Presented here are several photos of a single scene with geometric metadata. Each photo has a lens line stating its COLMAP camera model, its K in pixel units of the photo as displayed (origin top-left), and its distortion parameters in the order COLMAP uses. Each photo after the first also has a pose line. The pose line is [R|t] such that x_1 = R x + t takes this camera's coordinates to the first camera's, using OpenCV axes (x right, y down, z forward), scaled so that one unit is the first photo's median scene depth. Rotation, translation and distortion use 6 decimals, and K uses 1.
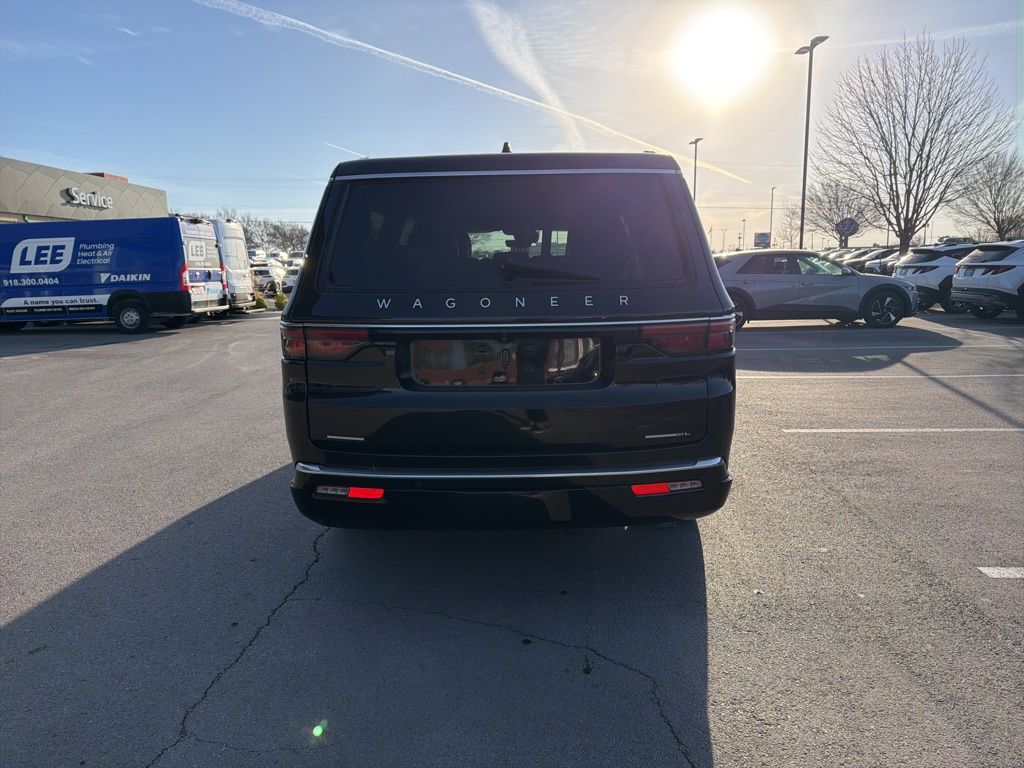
lens RADIAL K [[723.5, 0, 516.7], [0, 723.5, 389.7], [0, 0, 1]] dist [0.025323, -0.026229]
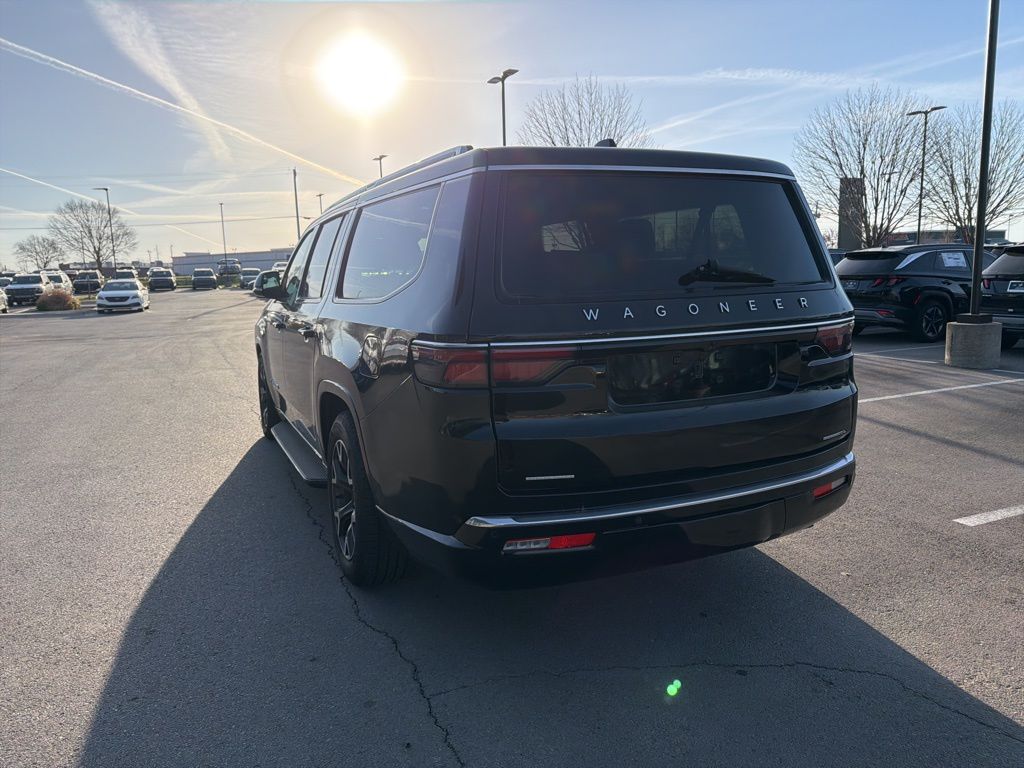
lens RADIAL K [[726.6, 0, 513.8], [0, 726.6, 380.3], [0, 0, 1]] dist [0.016974, -0.015708]
pose [[0.898123, -0.071483, 0.433896, -0.058734], [0.085955, 0.996203, -0.013799, -0.003434], [-0.431262, 0.049689, 0.900857, 0.024811]]
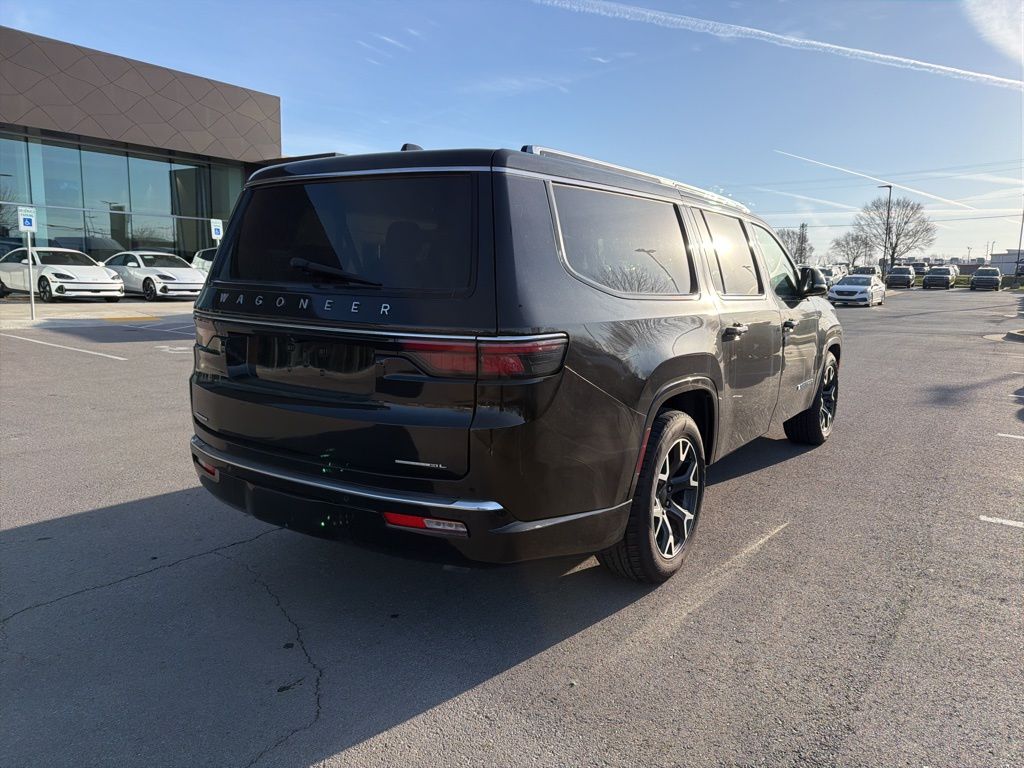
lens RADIAL K [[726.6, 0, 513.8], [0, 726.6, 380.3], [0, 0, 1]] dist [0.016974, -0.015708]
pose [[0.838340, 0.116000, -0.532662, 0.071316], [-0.127838, 0.991685, 0.014764, -0.006208], [0.529946, 0.055717, 0.846199, 0.027852]]
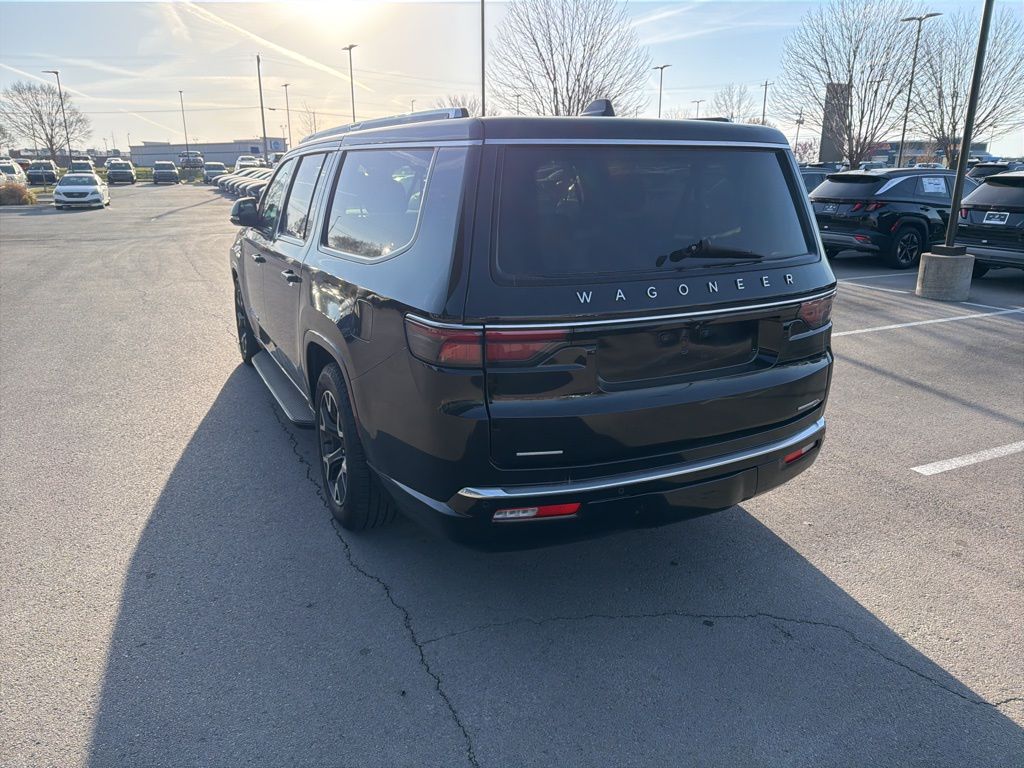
lens RADIAL K [[725.1, 0, 509.0], [0, 725.1, 383.0], [0, 0, 1]] dist [0.024591, -0.025835]
pose [[0.885464, -0.113729, 0.450576, -0.061030], [0.064338, 0.990255, 0.123511, -0.011881], [-0.460232, -0.080376, 0.884153, 0.024036]]
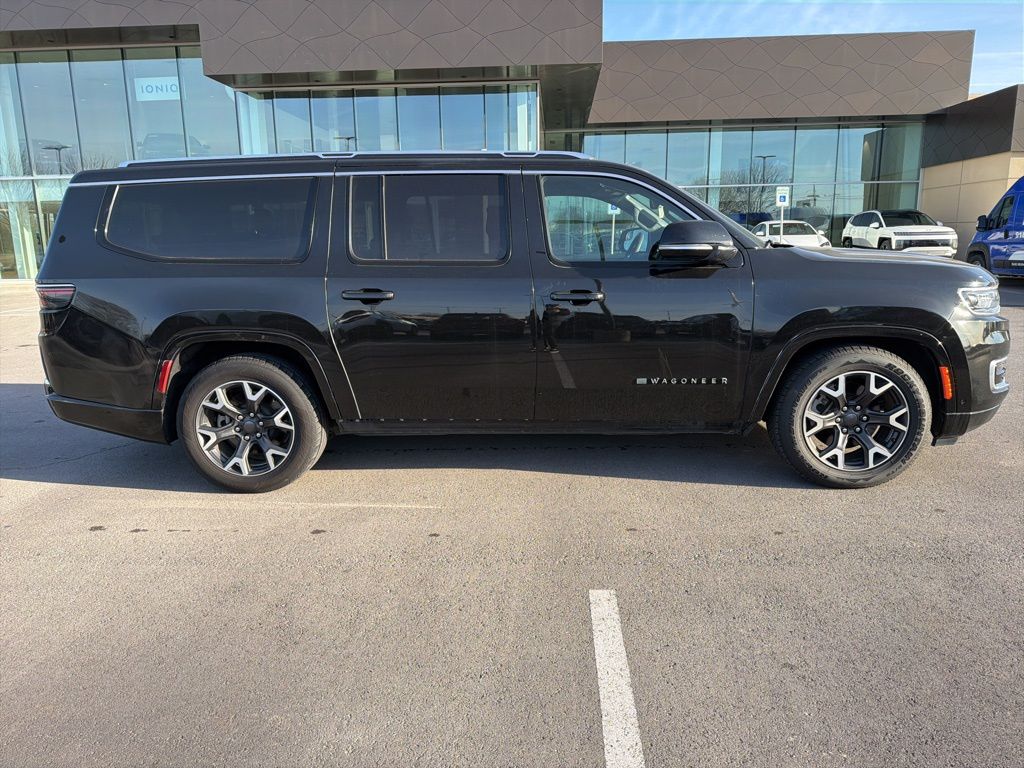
lens RADIAL K [[724.4, 0, 514.0], [0, 724.4, 381.5], [0, 0, 1]] dist [0.023825, -0.024920]
pose [[-0.036362, 0.213488, -0.976269, 0.168957], [-0.149288, 0.964792, 0.216539, -0.036574], [0.988125, 0.153619, -0.003211, 0.195299]]
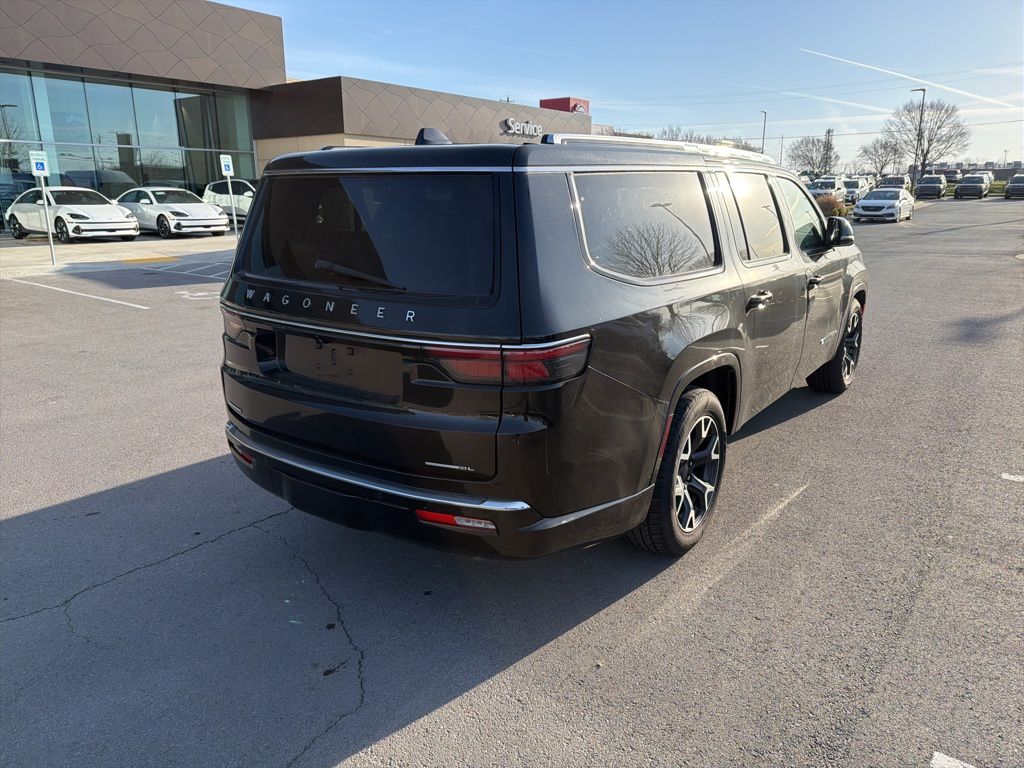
lens RADIAL K [[725.9, 0, 502.7], [0, 725.9, 384.0], [0, 0, 1]] dist [0.019695, -0.019543]
pose [[0.821490, 0.161698, -0.546817, 0.069662], [-0.106115, 0.985551, 0.132016, -0.015684], [0.560262, -0.050424, 0.826779, 0.026169]]
